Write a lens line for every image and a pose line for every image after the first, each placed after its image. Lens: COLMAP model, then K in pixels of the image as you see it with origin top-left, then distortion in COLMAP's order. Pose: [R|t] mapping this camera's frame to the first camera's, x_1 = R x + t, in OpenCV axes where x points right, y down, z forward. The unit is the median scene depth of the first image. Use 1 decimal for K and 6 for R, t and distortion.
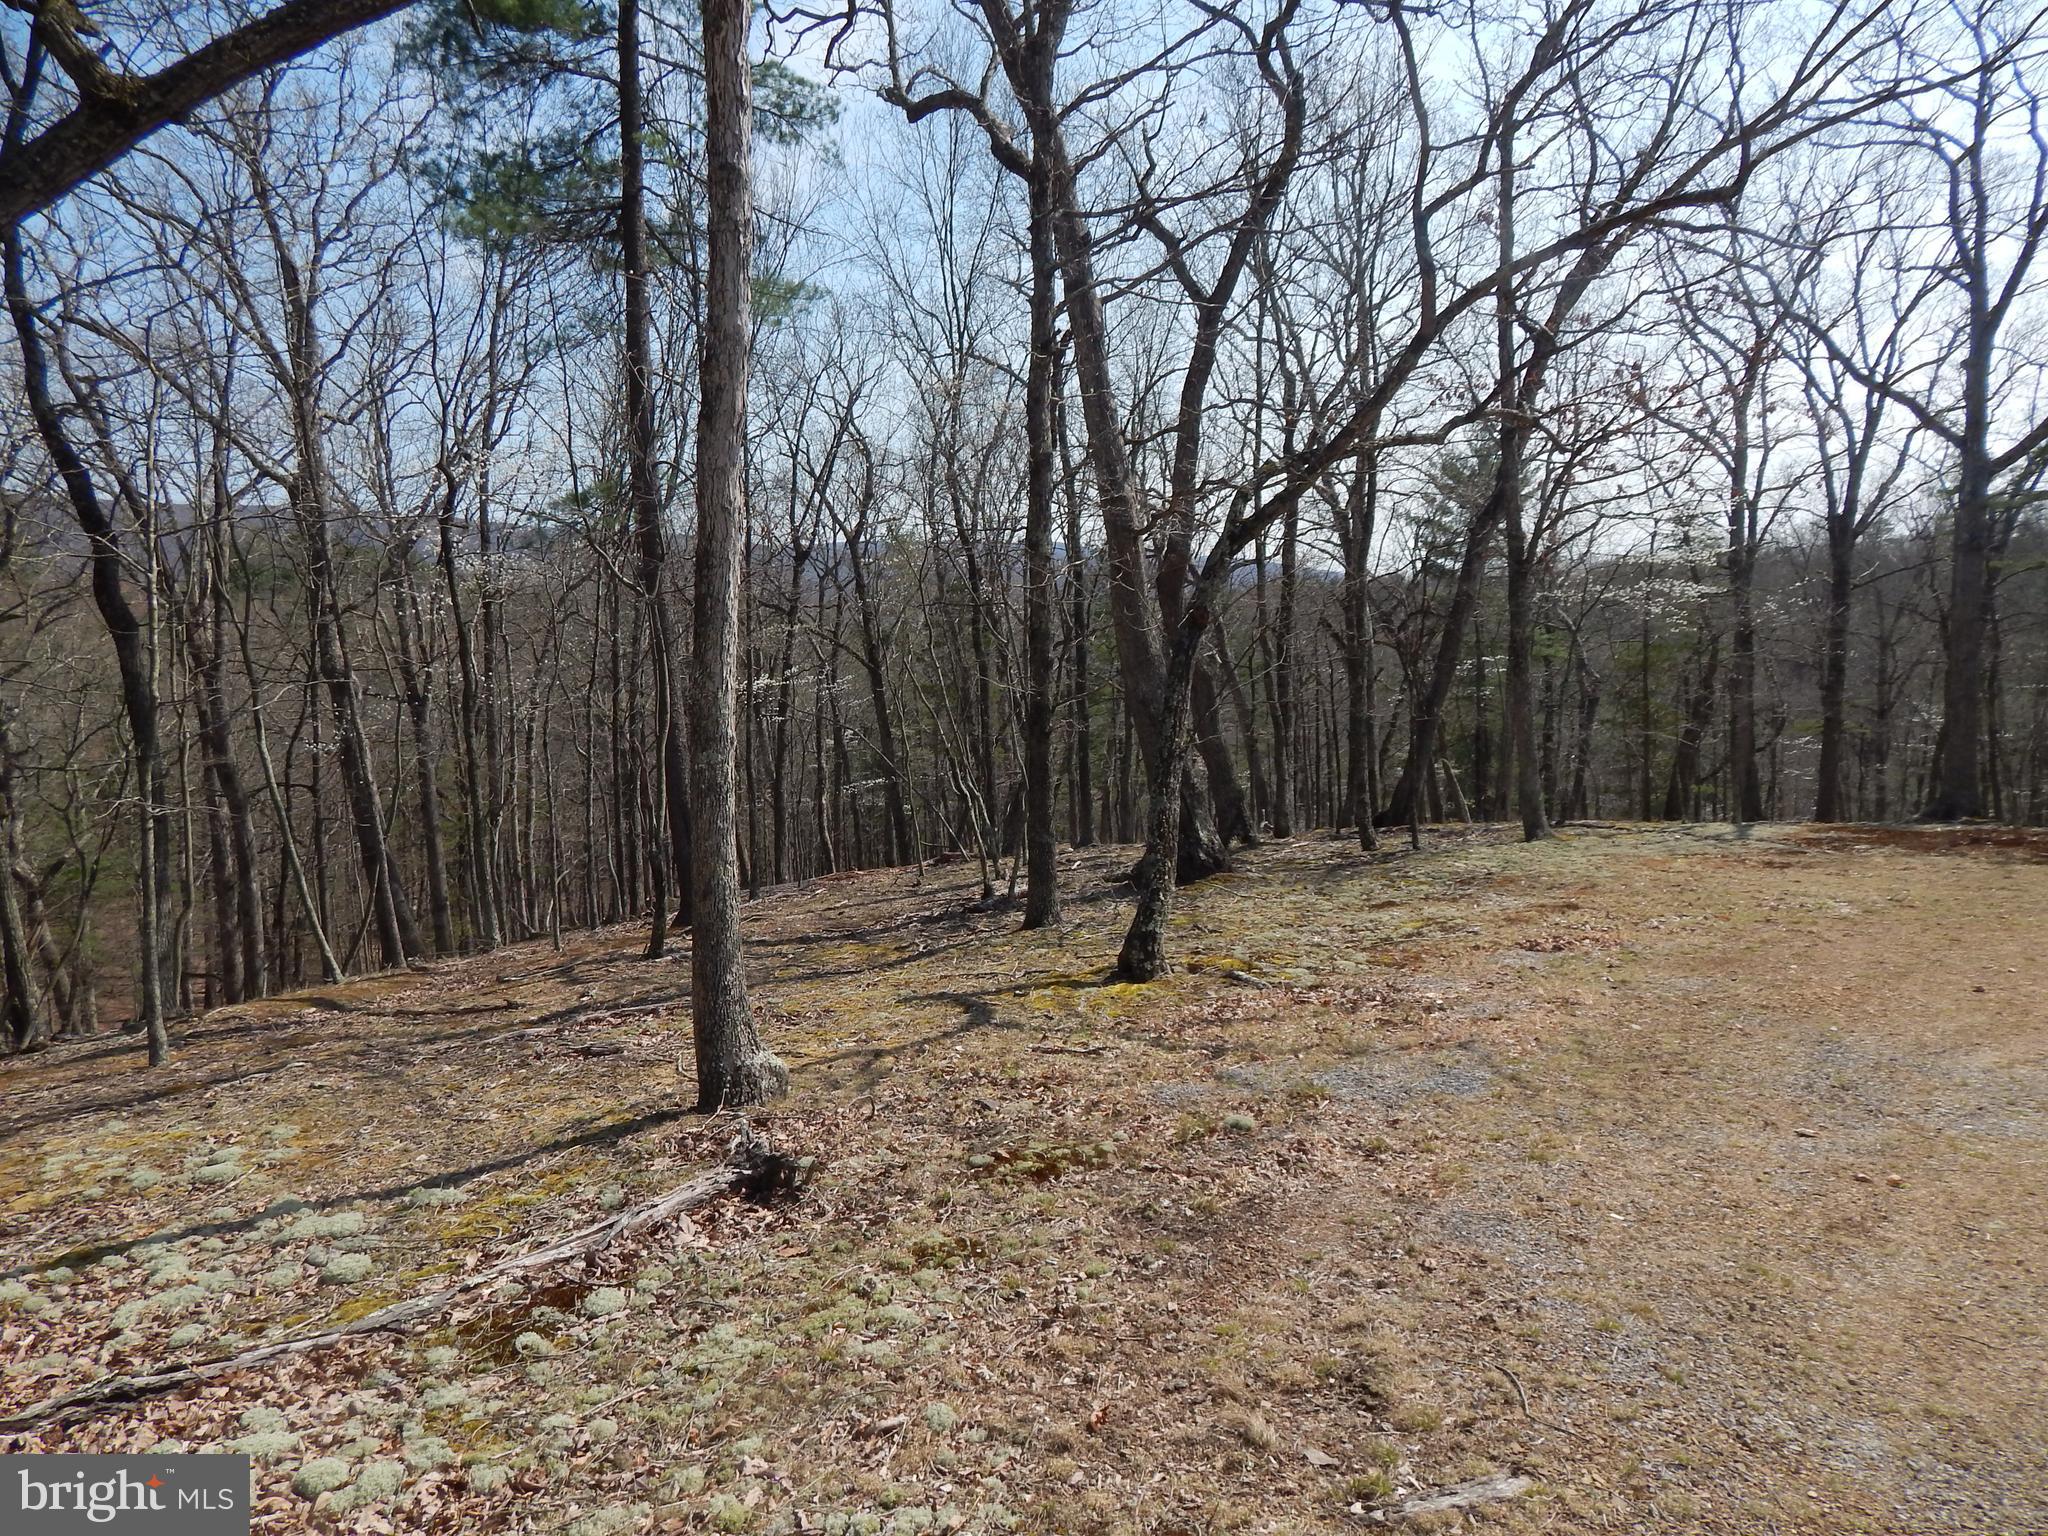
lens RADIAL K [[1289.2, 0, 1030.0], [0, 1289.2, 765.2], [0, 0, 1]] dist [-0.018078, -0.004659]
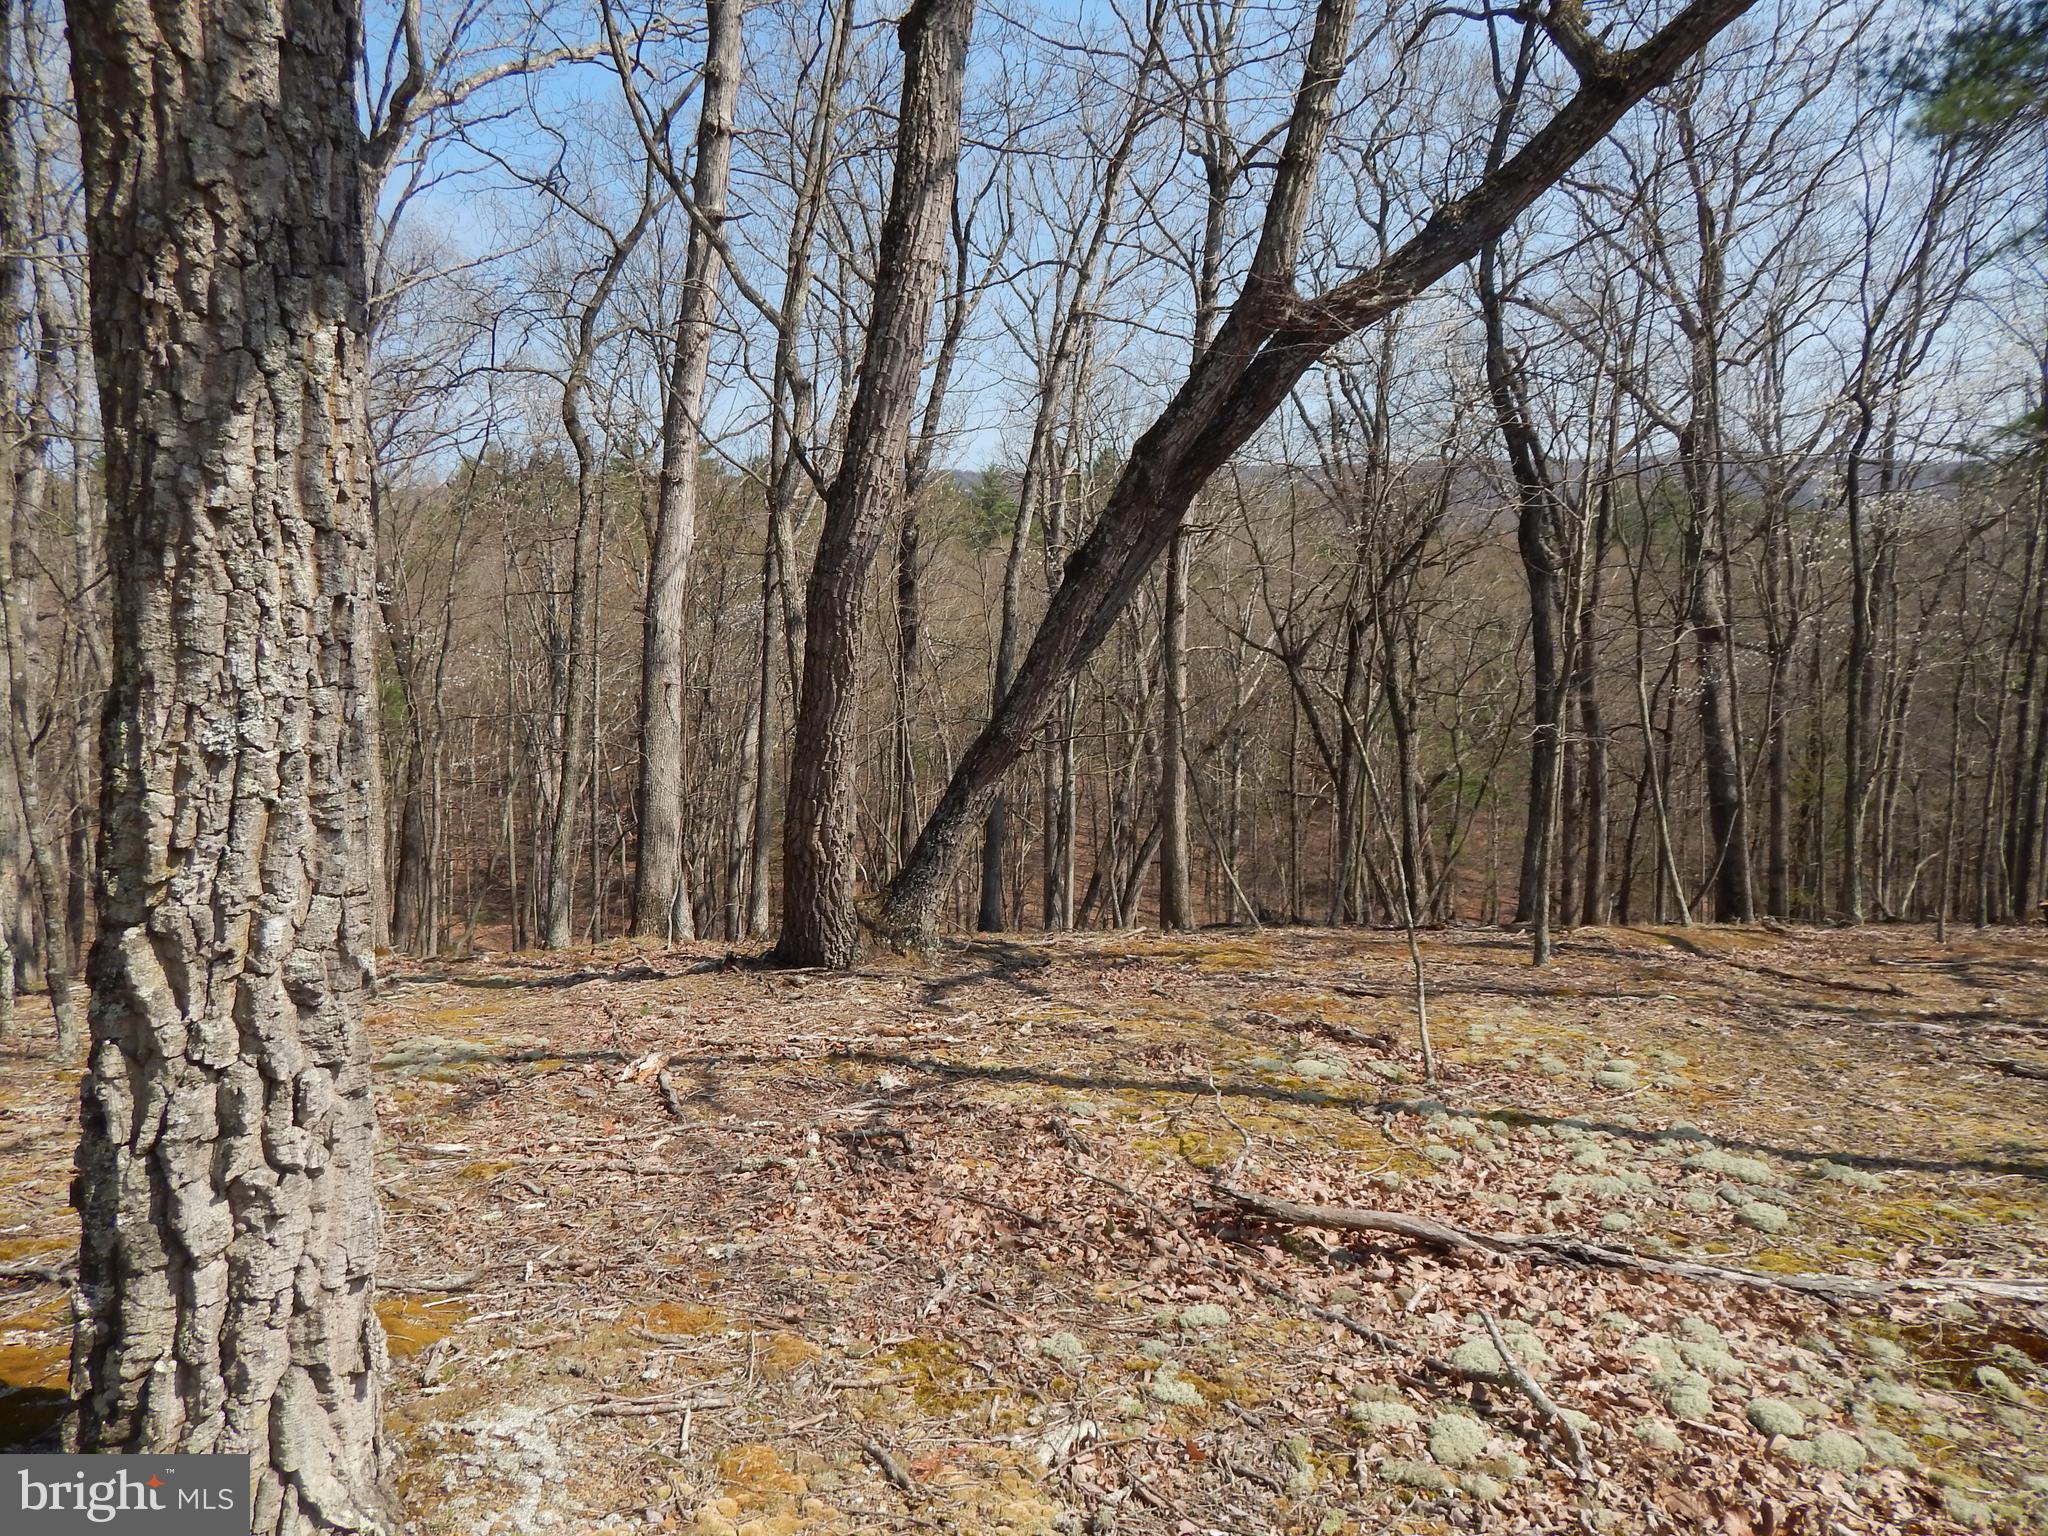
lens RADIAL K [[1289.2, 0, 1030.0], [0, 1289.2, 765.2], [0, 0, 1]] dist [-0.018078, -0.004659]
pose [[0.595143, 0.115233, -0.795315, -0.121756], [-0.085583, 0.993126, 0.079851, 0.014949], [0.799050, 0.020542, 0.600914, -0.056637]]
